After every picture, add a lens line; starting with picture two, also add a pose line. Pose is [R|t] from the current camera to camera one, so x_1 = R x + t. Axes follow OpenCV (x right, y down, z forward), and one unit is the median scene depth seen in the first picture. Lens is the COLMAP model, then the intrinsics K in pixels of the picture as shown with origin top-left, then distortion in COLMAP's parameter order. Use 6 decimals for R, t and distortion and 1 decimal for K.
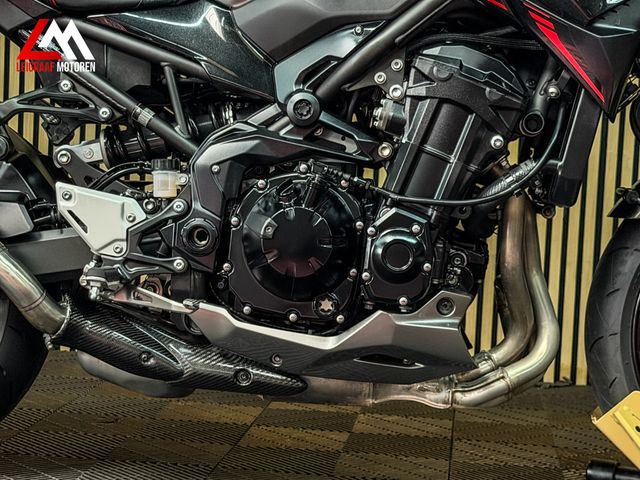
lens RADIAL K [[1448.5, 0, 322.6], [0, 1448.5, 237.8], [0, 0, 1]] dist [0.129802, 0.000000]
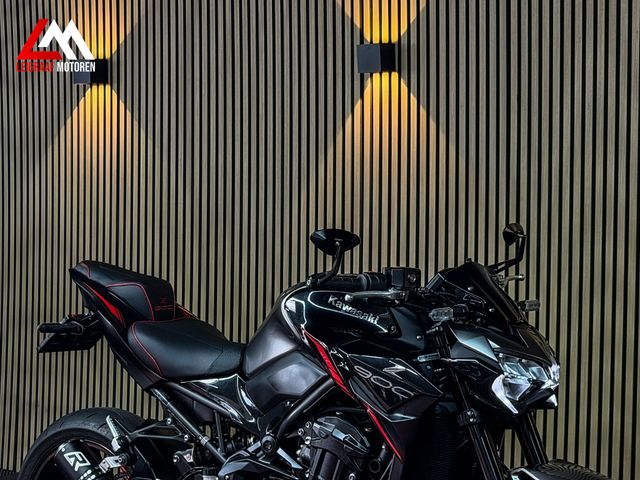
lens RADIAL K [[1448.5, 0, 316.3], [0, 1448.5, 241.7], [0, 0, 1]] dist [0.129802, 0.000000]
pose [[0.860224, -0.015988, -0.509666, 0.905690], [-0.005723, 0.999143, -0.041002, -0.257994], [0.509884, 0.038187, 0.859395, -0.445956]]
